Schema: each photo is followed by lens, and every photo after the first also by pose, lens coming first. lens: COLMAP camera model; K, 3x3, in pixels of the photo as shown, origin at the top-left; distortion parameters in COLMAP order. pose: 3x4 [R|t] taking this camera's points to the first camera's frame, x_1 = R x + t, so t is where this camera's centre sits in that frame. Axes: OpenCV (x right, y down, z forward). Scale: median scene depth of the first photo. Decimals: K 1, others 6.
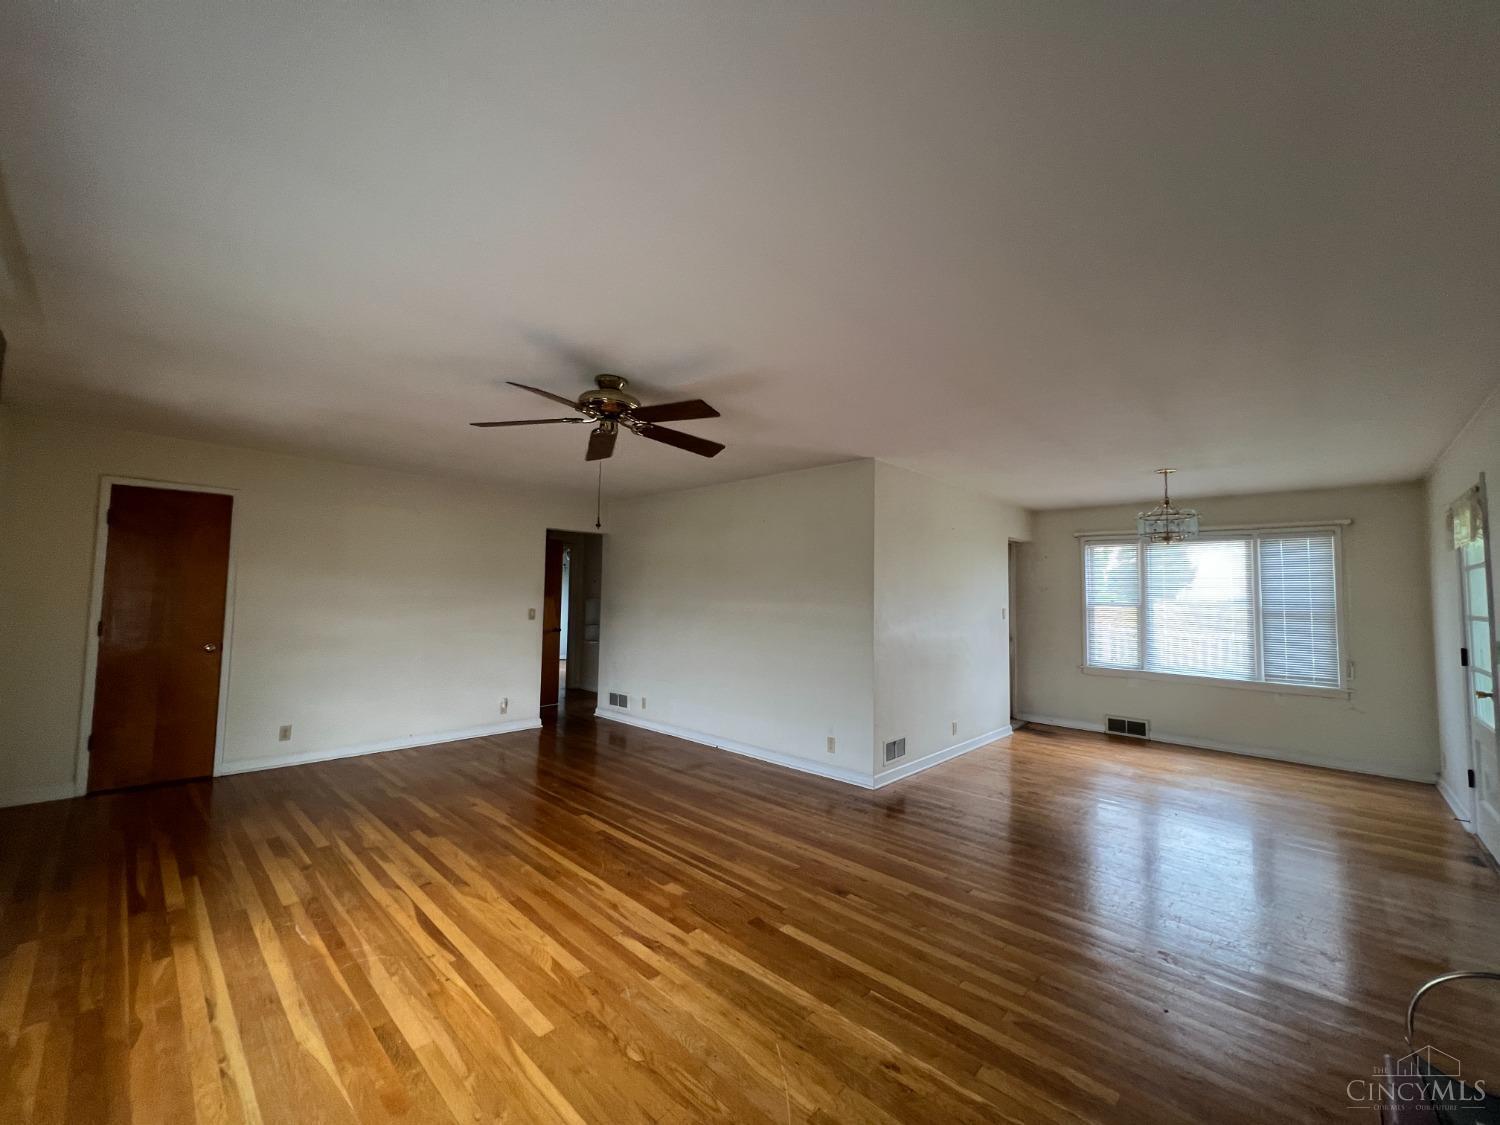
lens RADIAL K [[600.6, 0, 752.7], [0, 600.6, 564.6], [0, 0, 1]] dist [-0.000430, 0.000027]
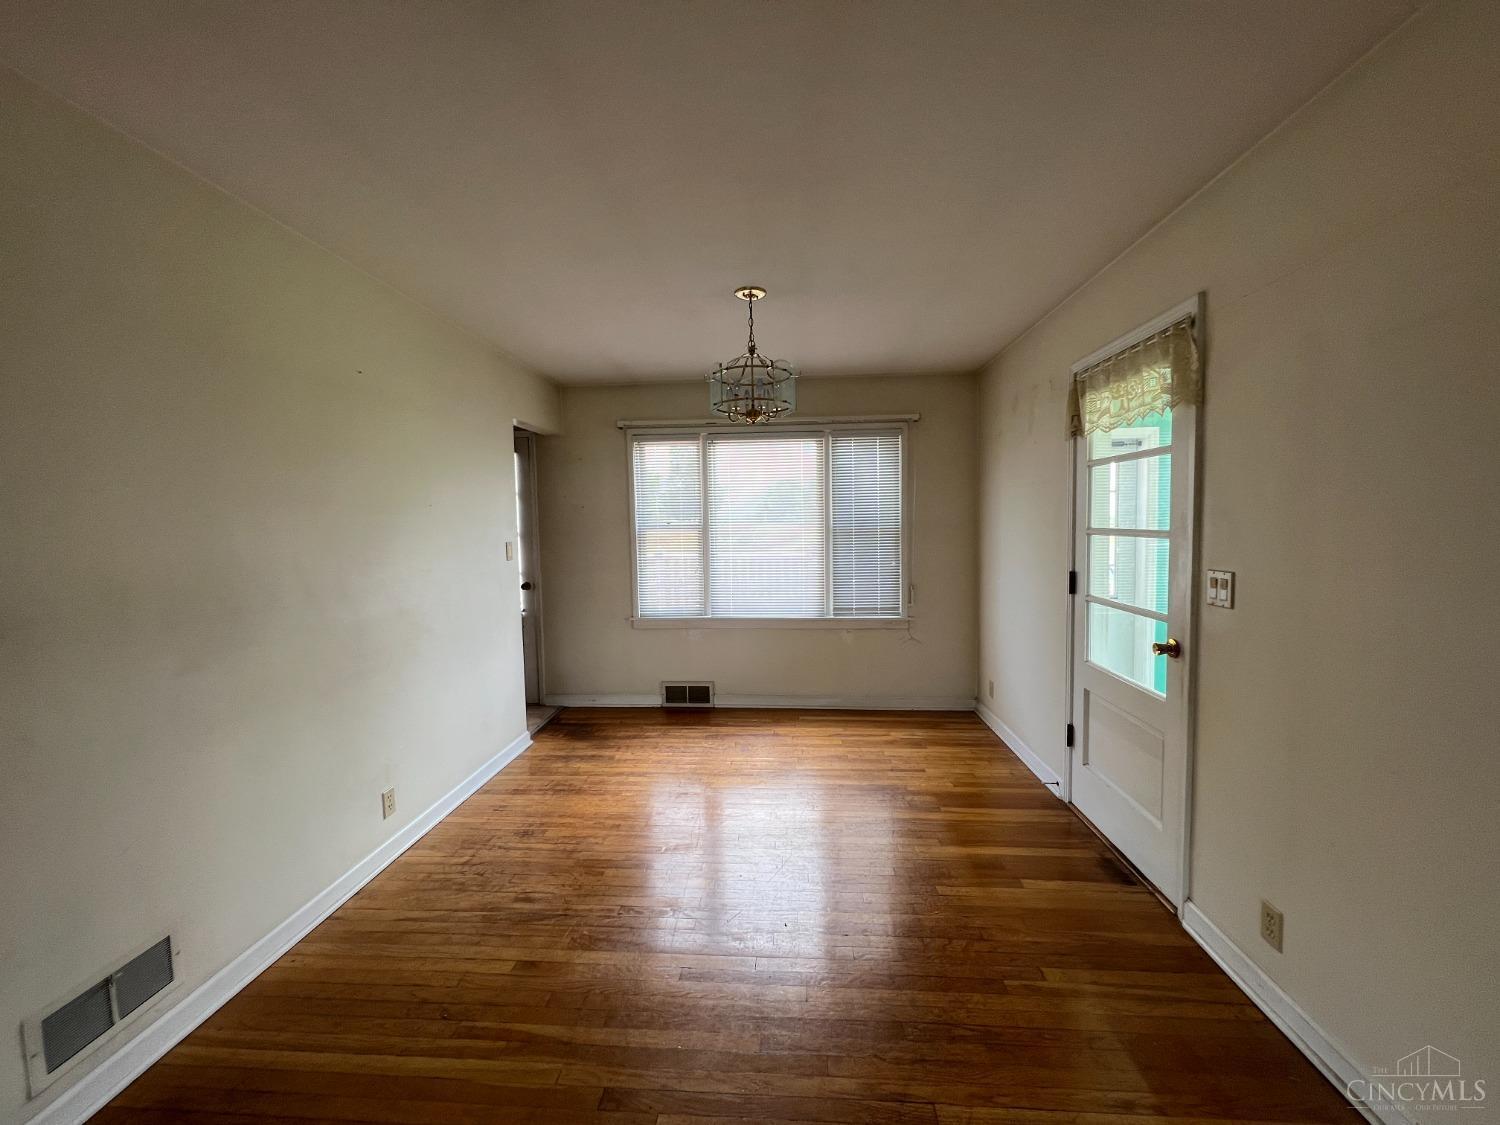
lens RADIAL K [[600.6, 0, 752.7], [0, 600.6, 564.6], [0, 0, 1]] dist [-0.000430, 0.000027]
pose [[0.772639, -0.076691, 0.630196, 0.257982], [-0.003262, 0.992184, 0.124741, 0.024389], [-0.634837, -0.098435, 0.766350, 0.443817]]
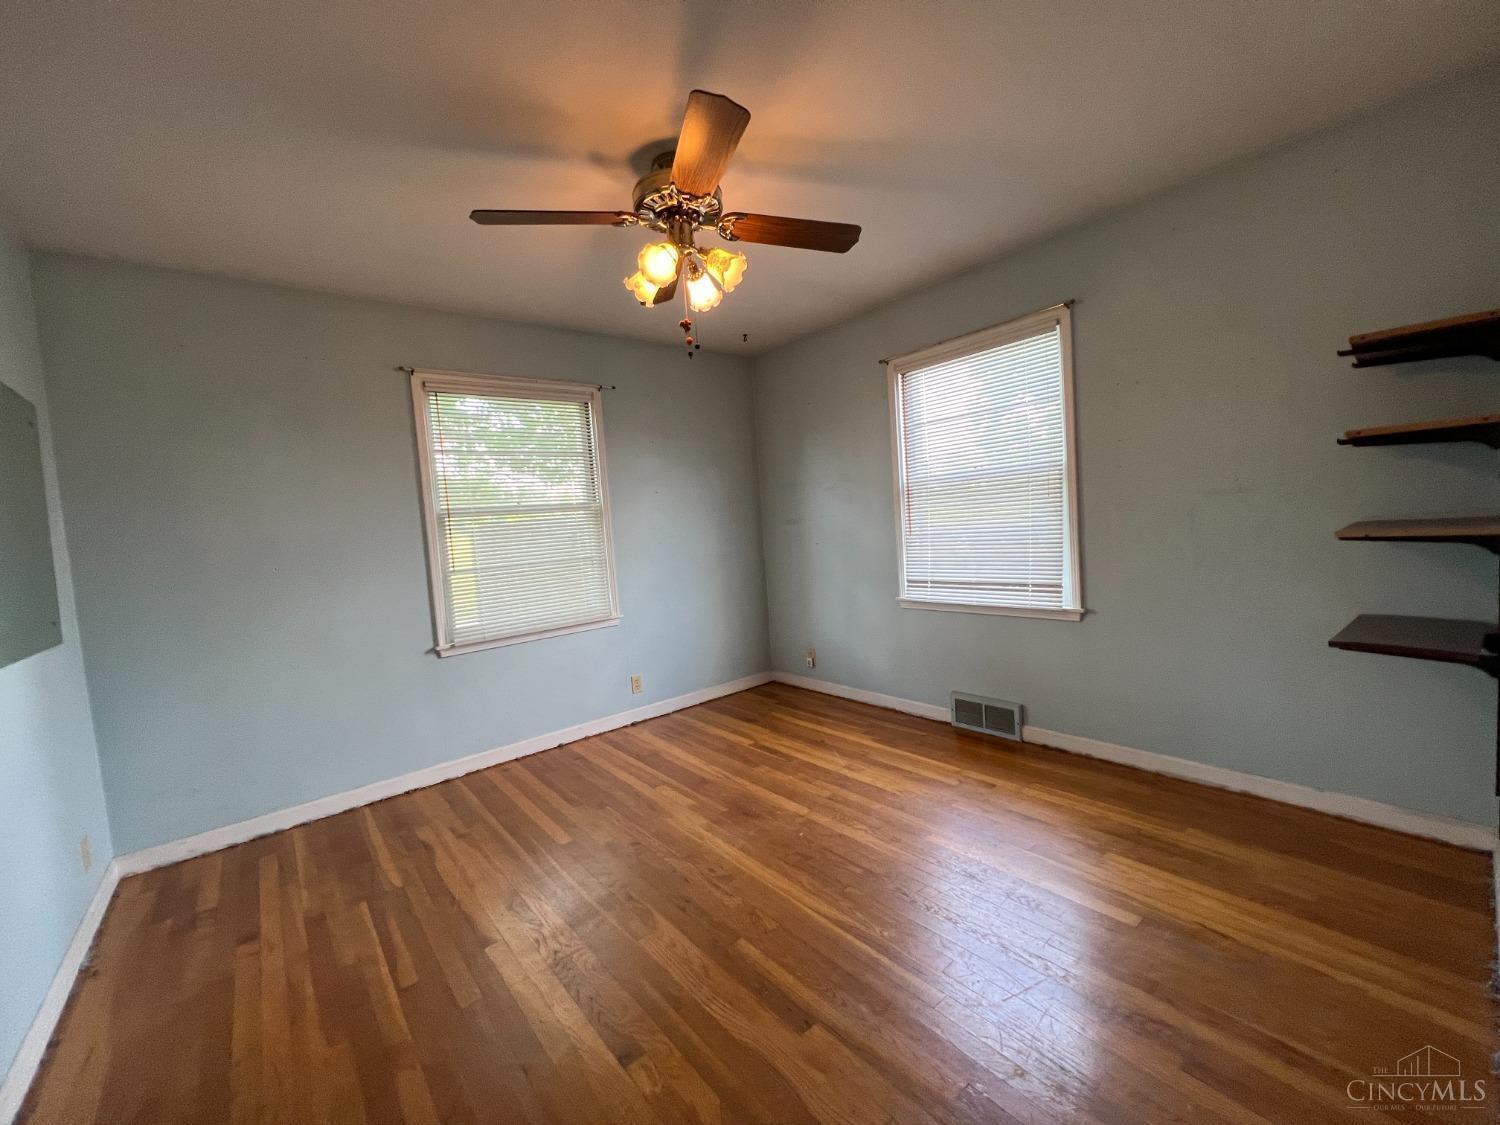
lens RADIAL K [[600.6, 0, 752.7], [0, 600.6, 564.6], [0, 0, 1]] dist [-0.000430, 0.000027]
pose [[0.992601, -0.006022, -0.121271, 0.528226], [0.014005, 0.997782, 0.065079, 0.106710], [0.120610, -0.066296, 0.990484, 0.492073]]
